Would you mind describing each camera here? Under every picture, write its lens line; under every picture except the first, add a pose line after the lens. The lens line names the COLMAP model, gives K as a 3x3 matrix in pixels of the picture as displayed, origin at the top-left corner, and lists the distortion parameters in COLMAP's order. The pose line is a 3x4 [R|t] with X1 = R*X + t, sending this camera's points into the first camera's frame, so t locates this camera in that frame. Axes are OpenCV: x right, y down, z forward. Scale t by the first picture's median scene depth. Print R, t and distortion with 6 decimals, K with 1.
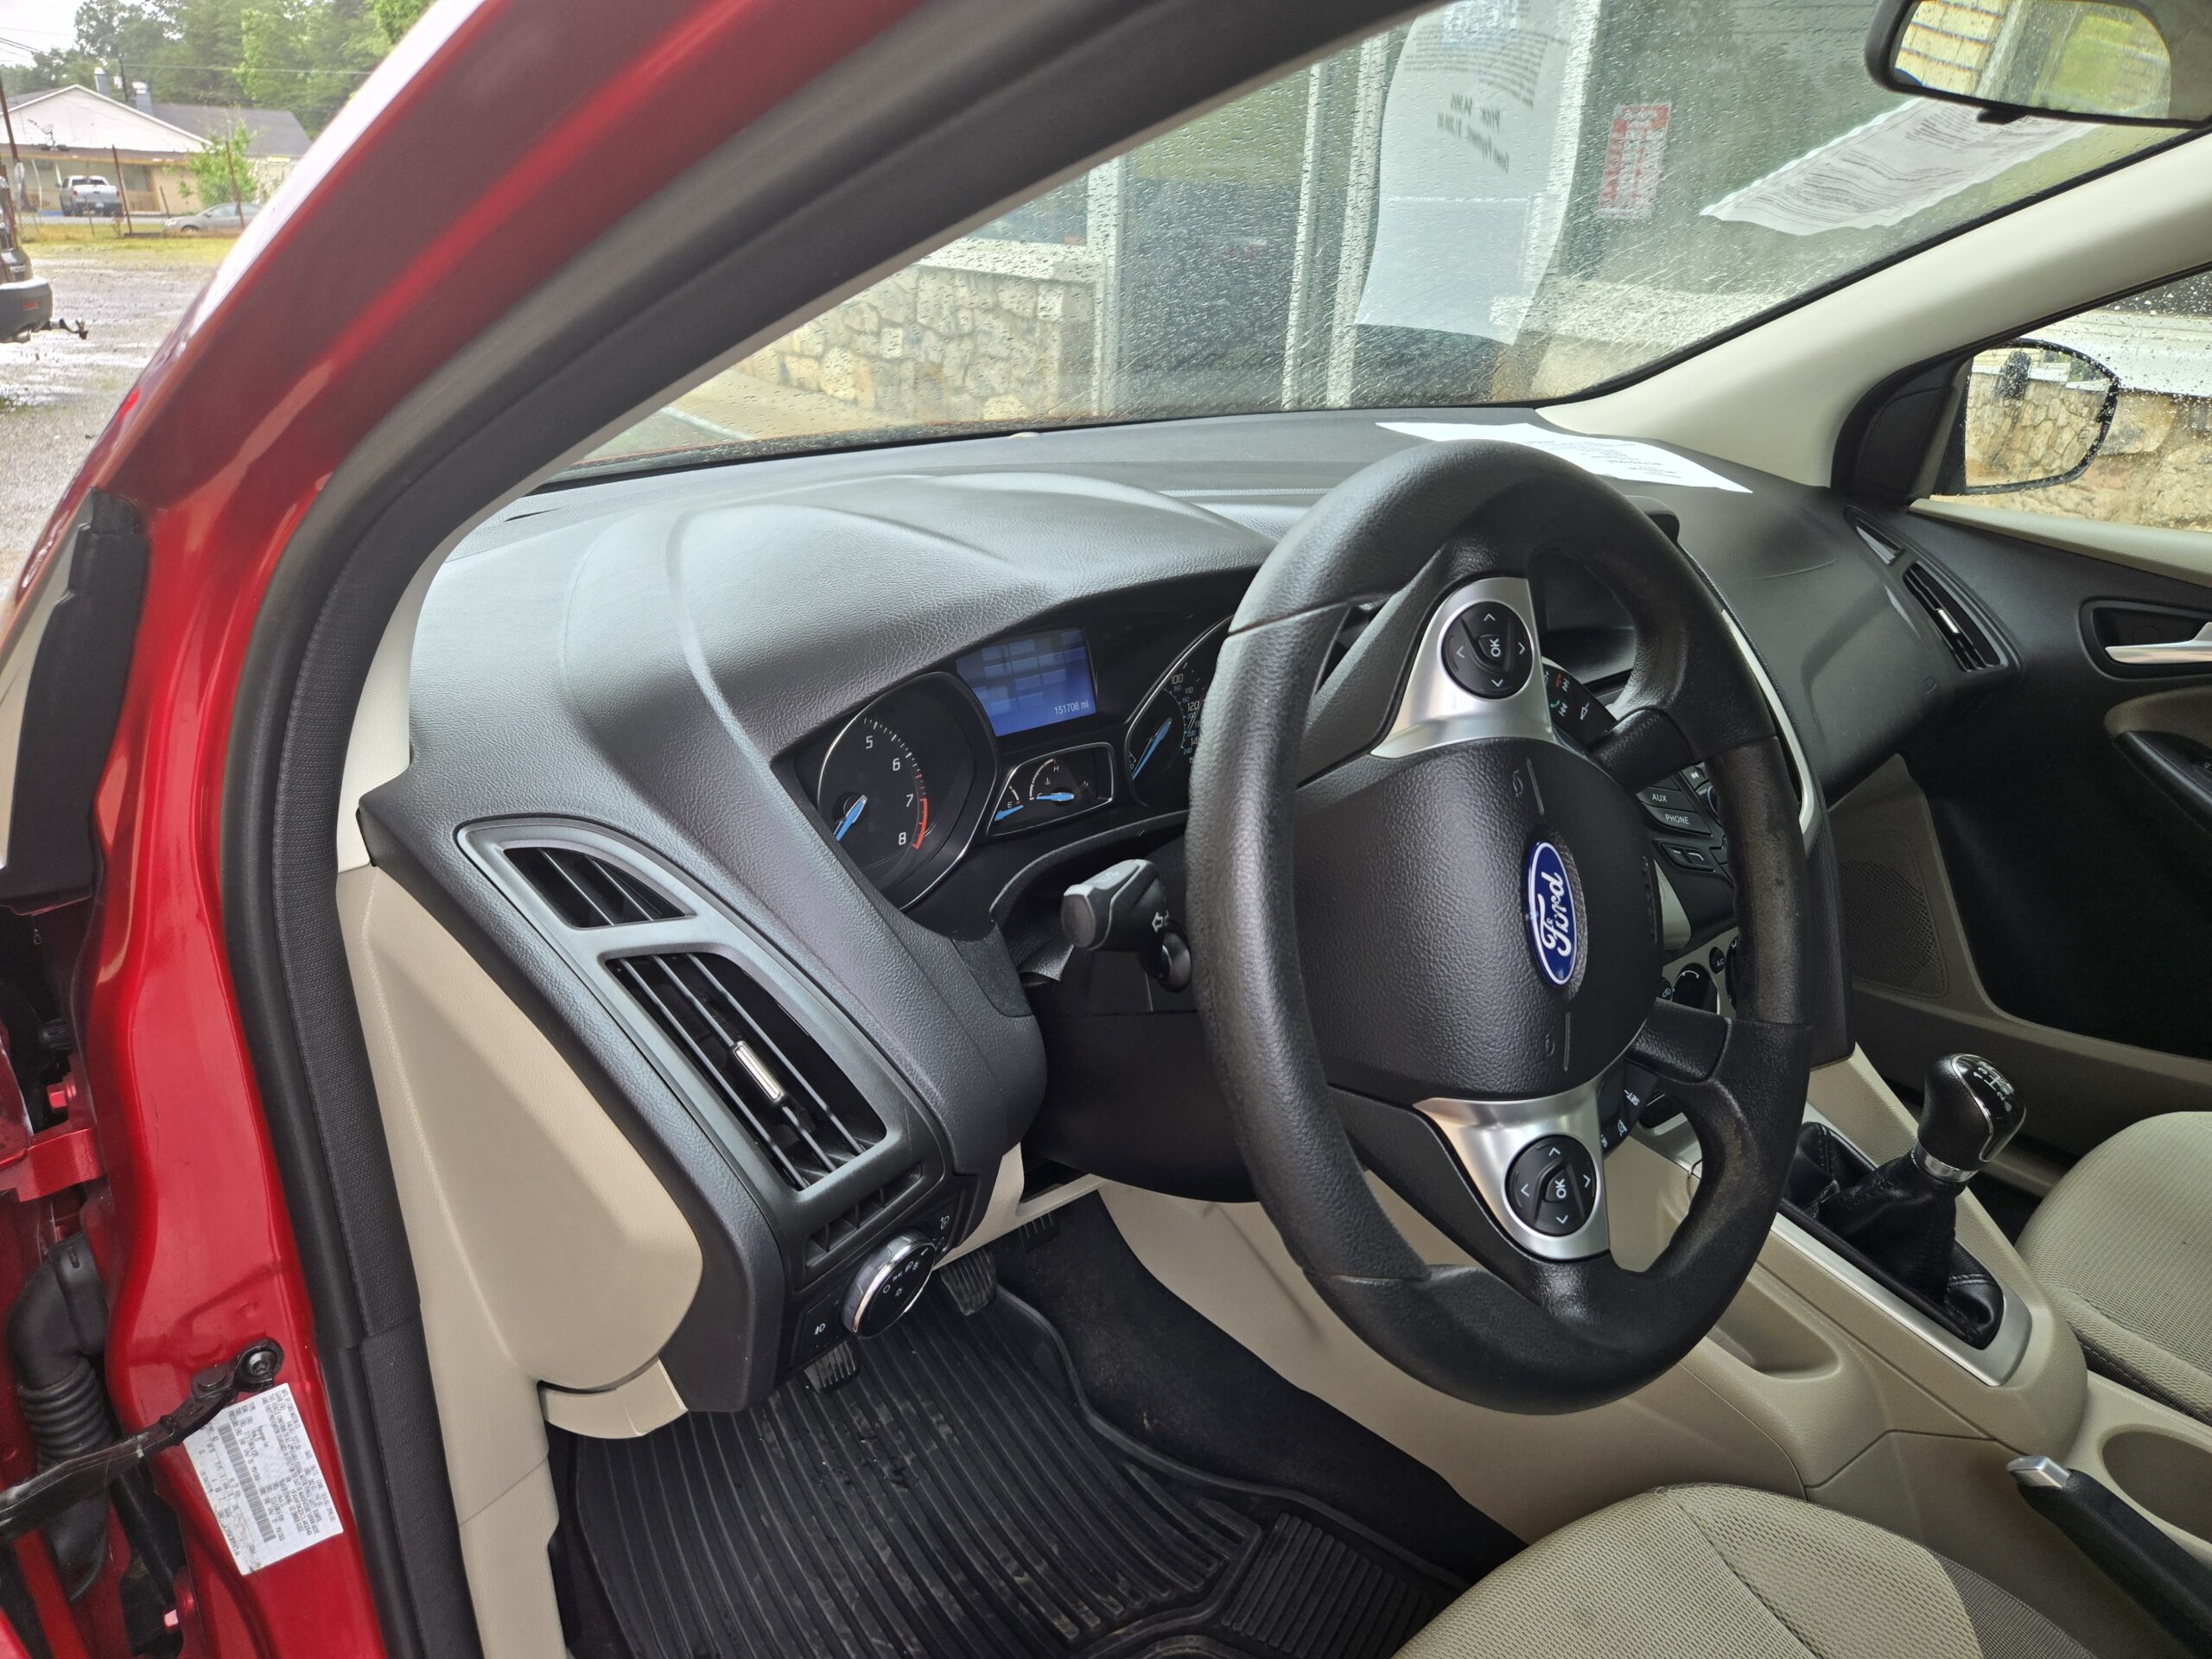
lens RADIAL K [[1473.9, 0, 1102.3], [0, 1473.9, 860.0], [0, 0, 1]] dist [0.071684, -0.067777]
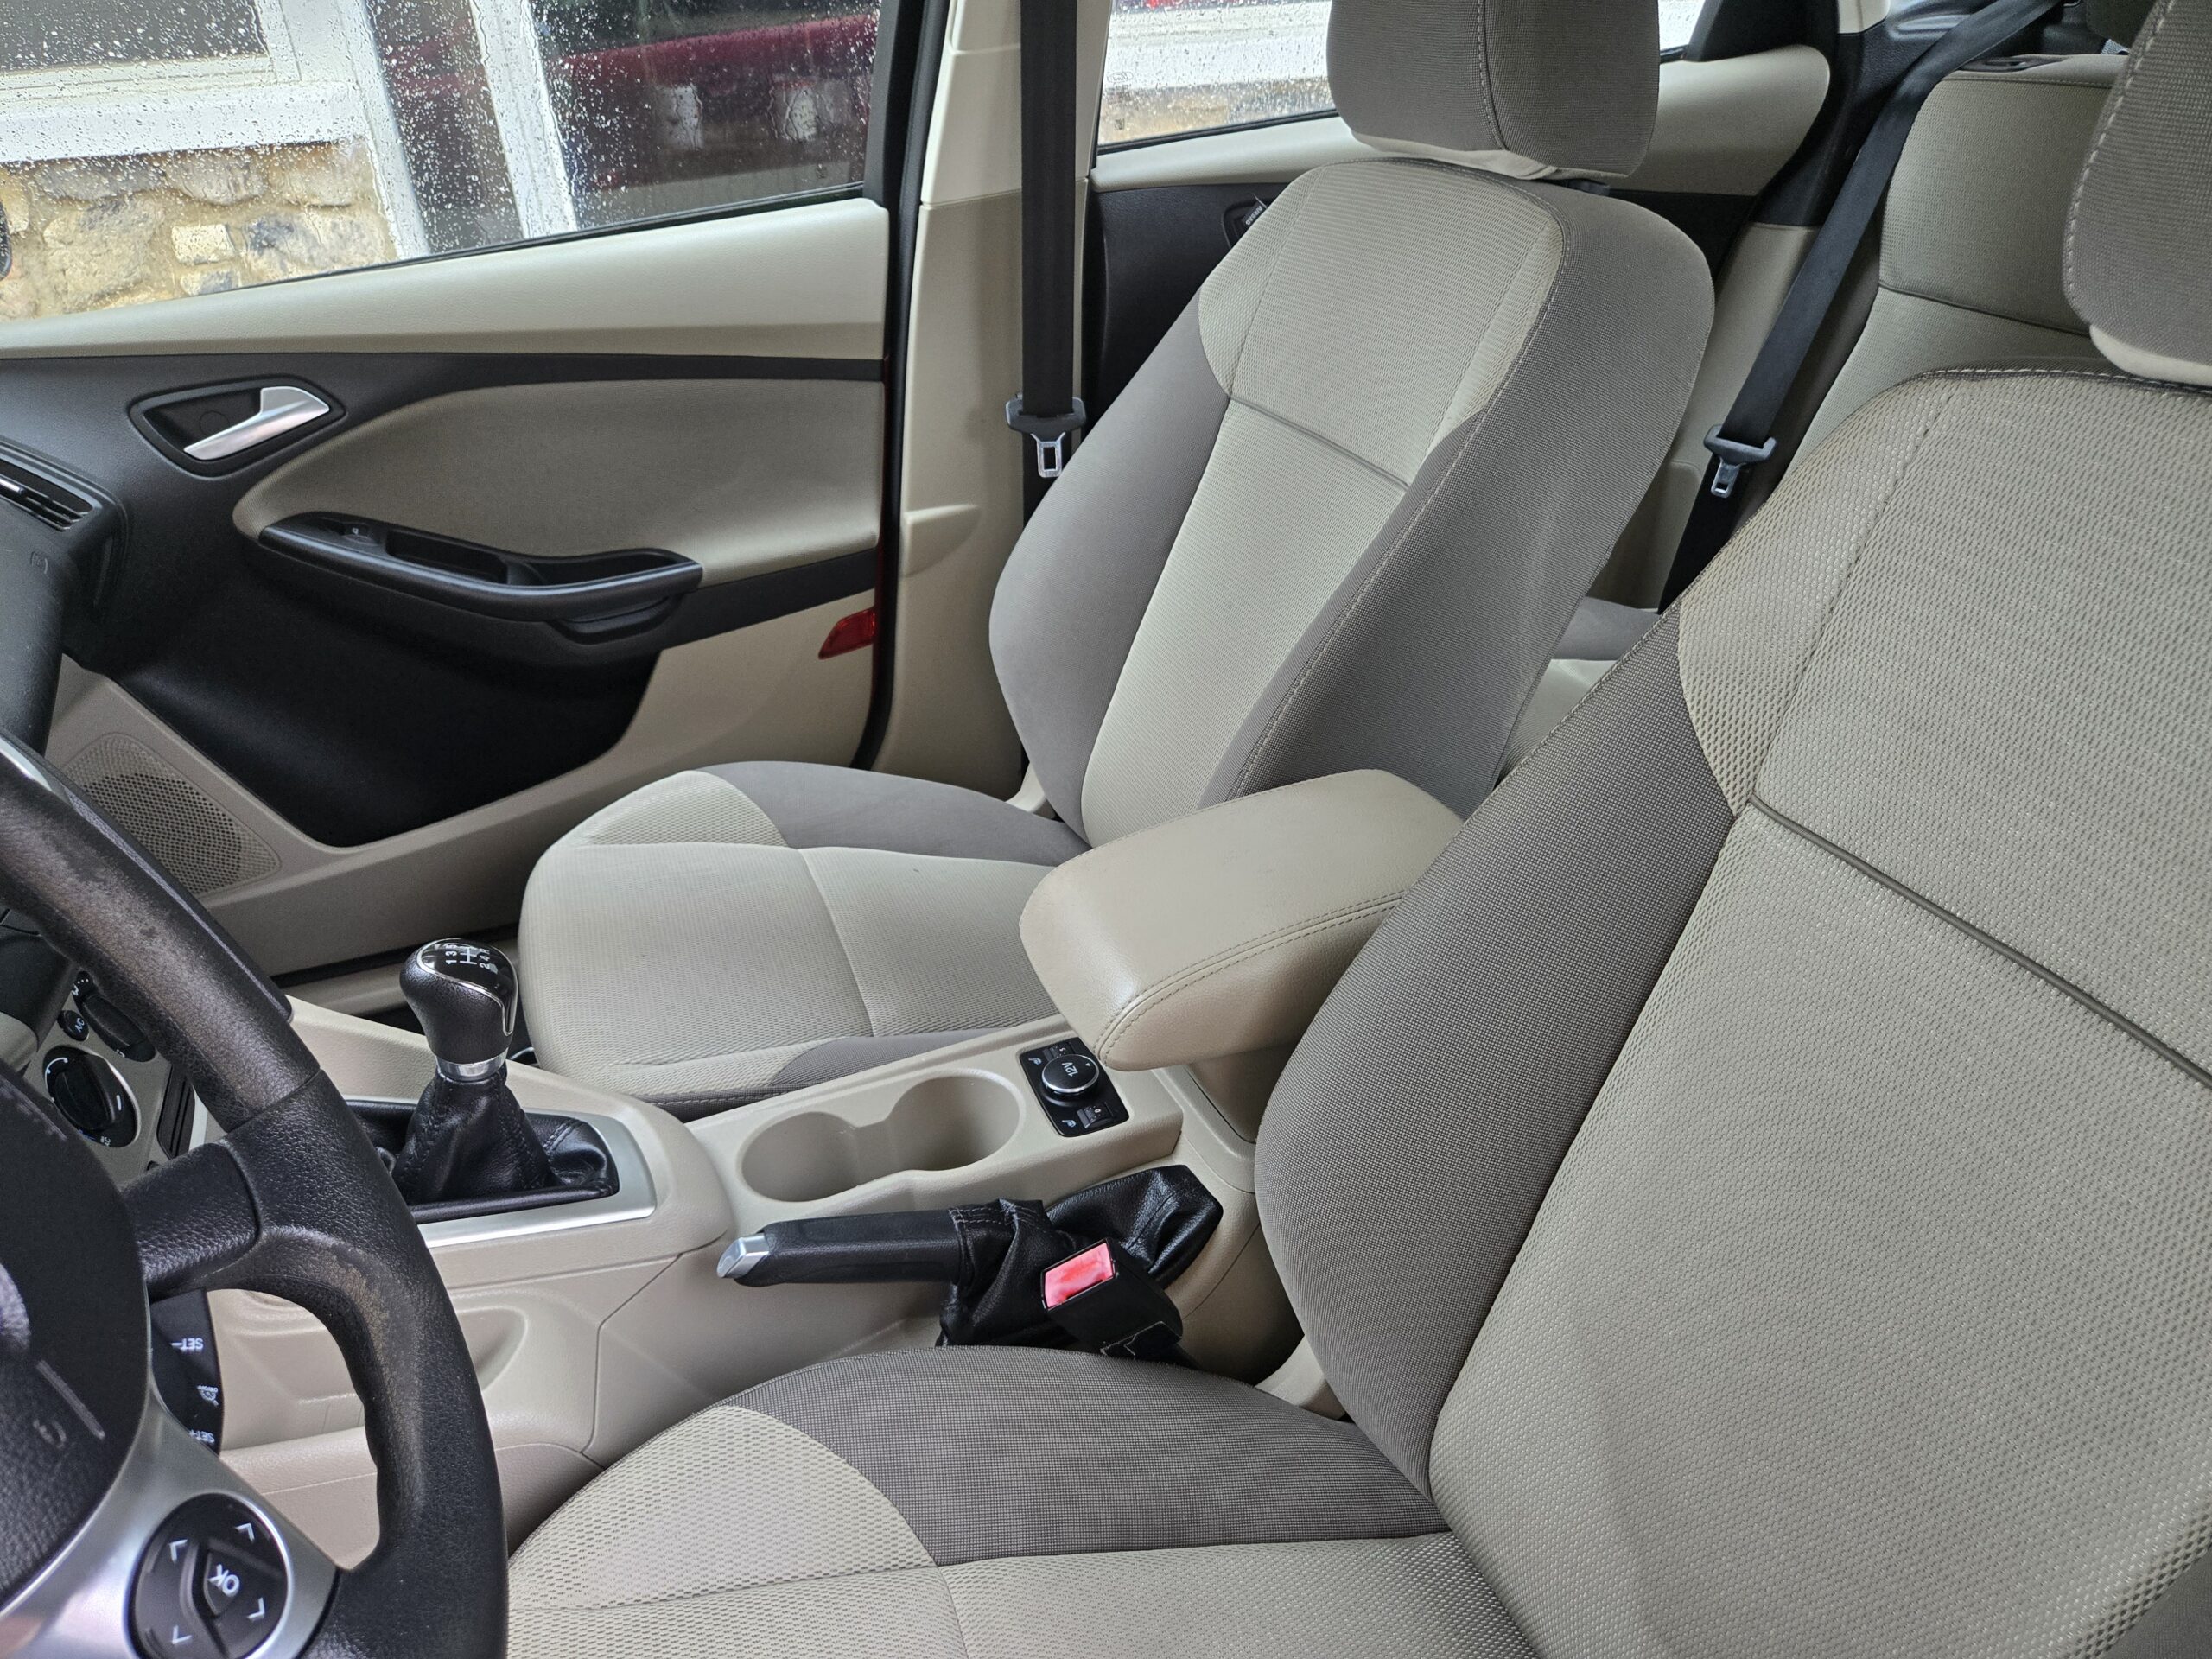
lens RADIAL K [[1480.7, 0, 1093.3], [0, 1480.7, 845.2], [0, 0, 1]] dist [0.074111, -0.069673]
pose [[0.354294, -0.520492, 0.776894, 0.076498], [0.424992, 0.829650, 0.362024, -0.064837], [-0.832981, 0.201911, 0.515145, 0.225296]]
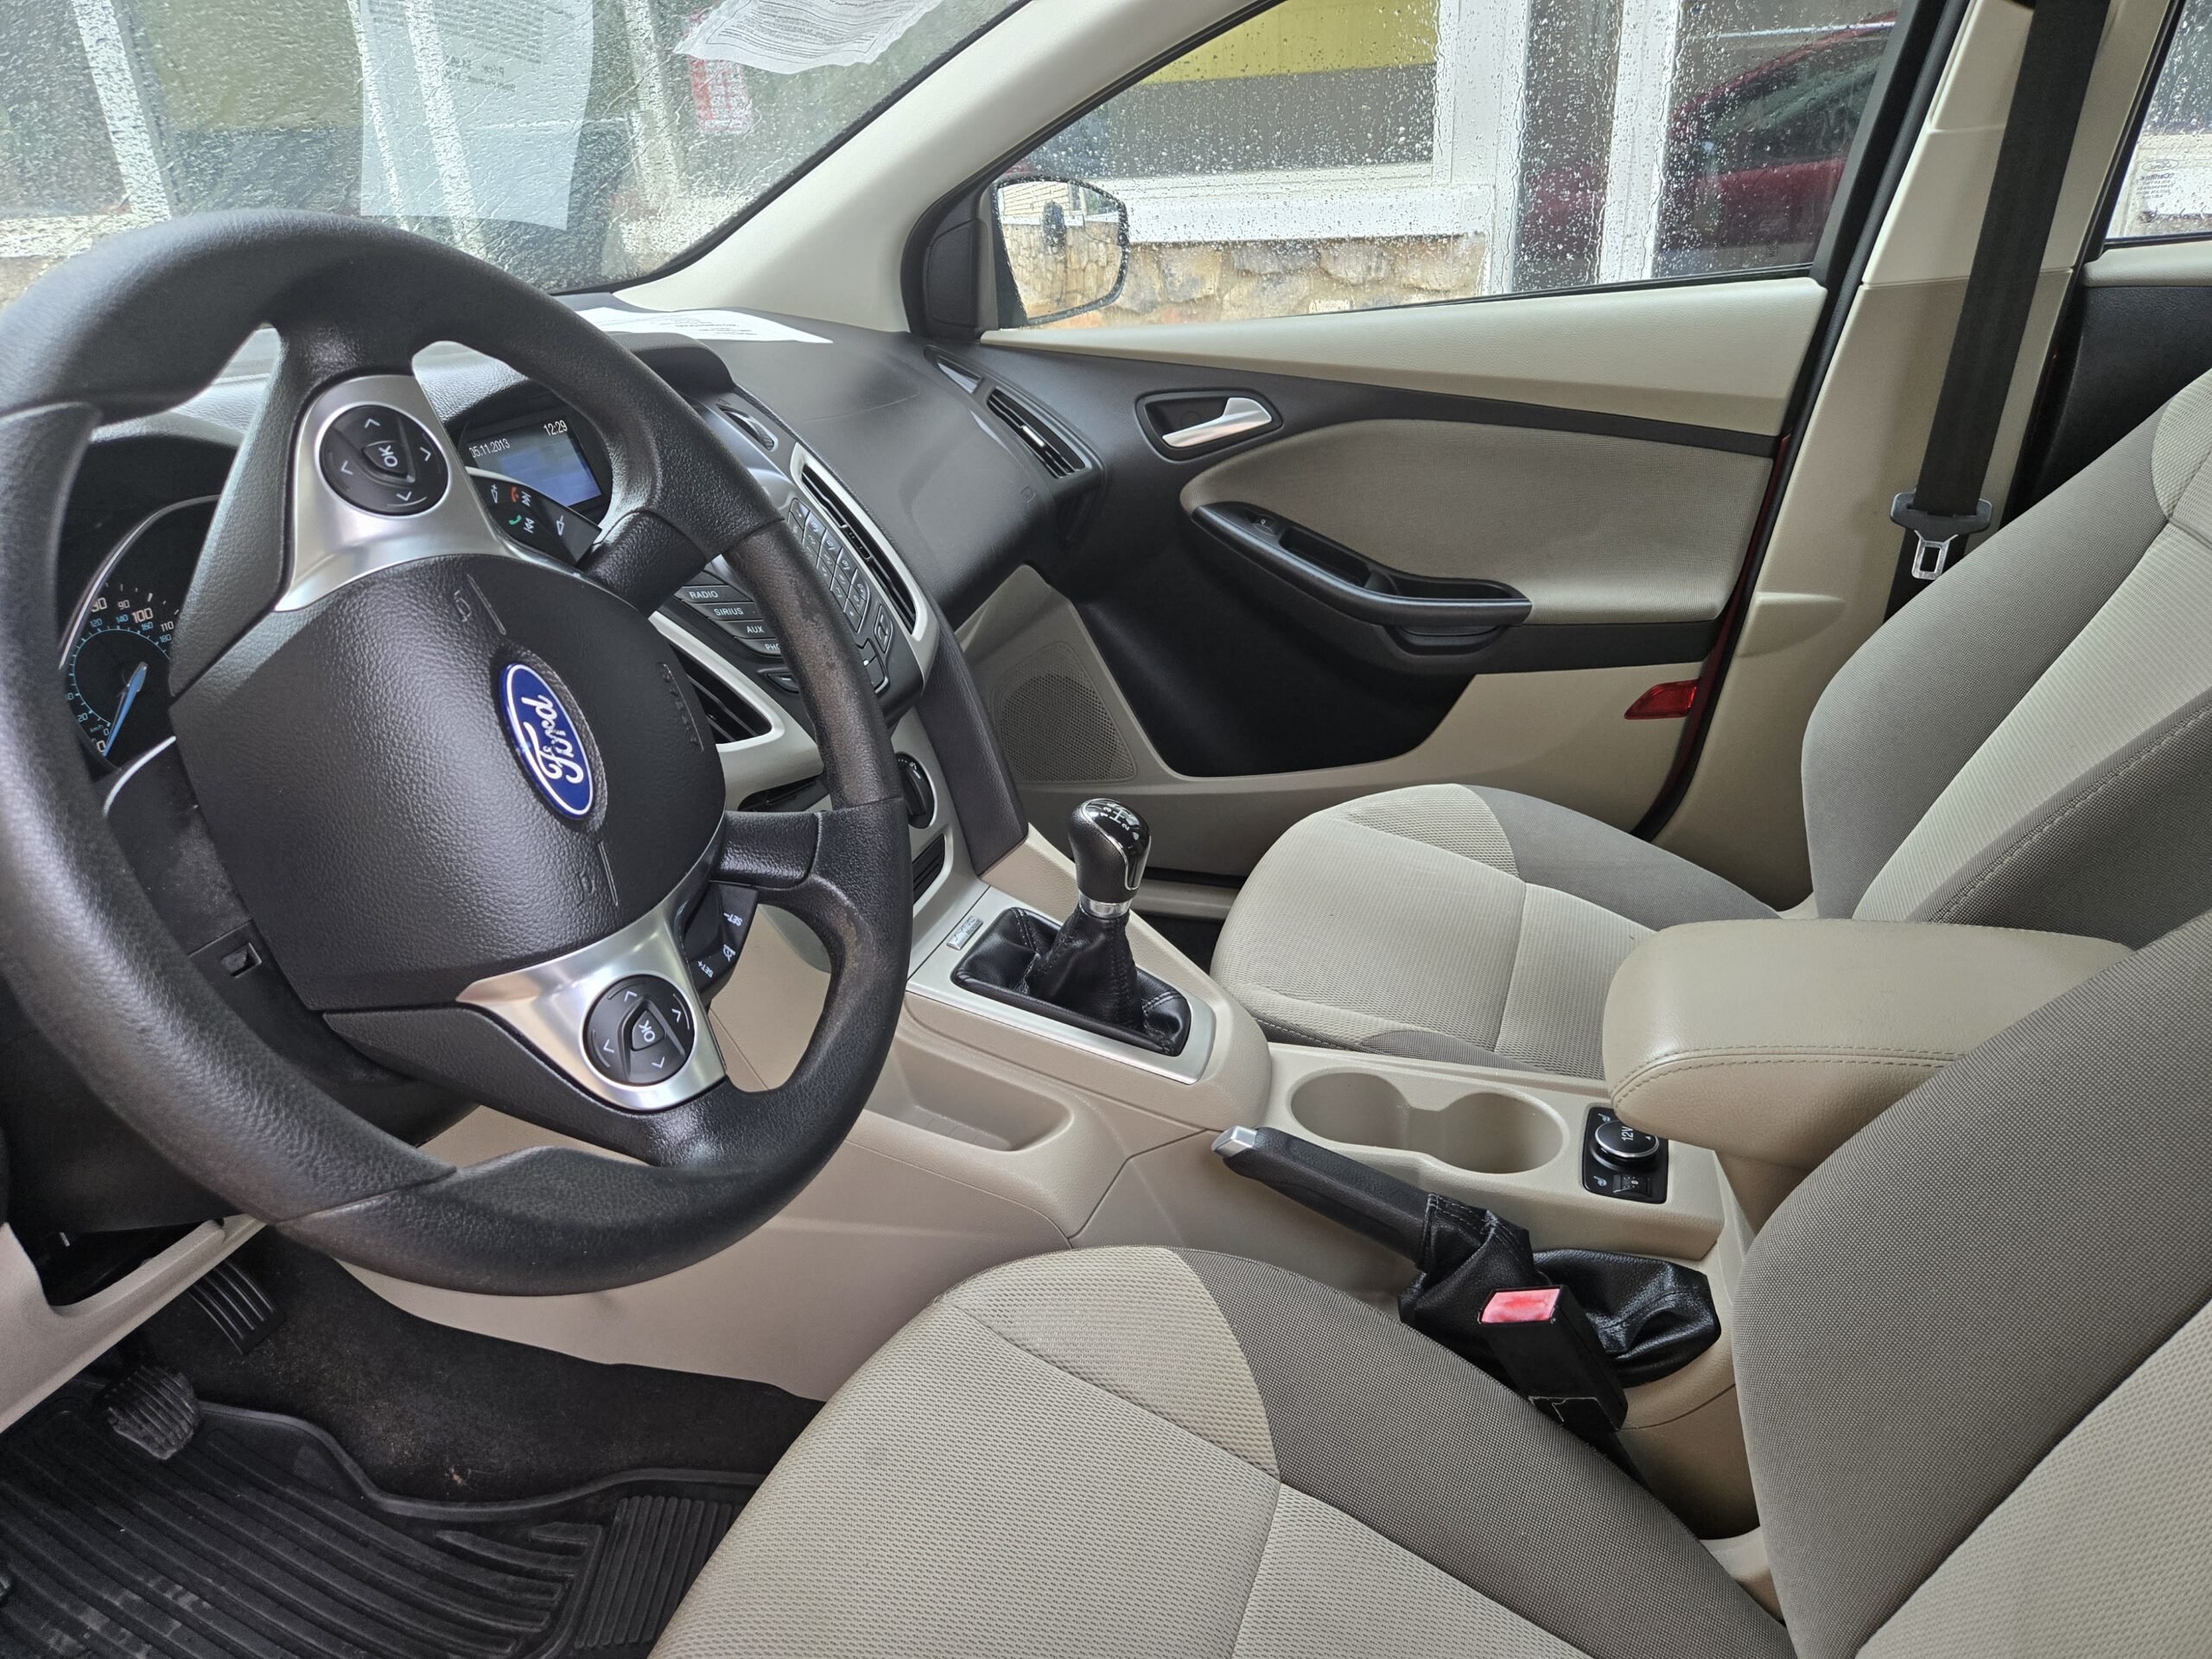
lens RADIAL K [[1470.5, 0, 1125.2], [0, 1470.5, 833.6], [0, 0, 1]] dist [0.074273, -0.072850]
pose [[0.863739, -0.275719, 0.421822, 0.142361], [0.268731, 0.960109, 0.077299, 0.076275], [-0.426308, 0.046590, 0.903377, 0.038058]]
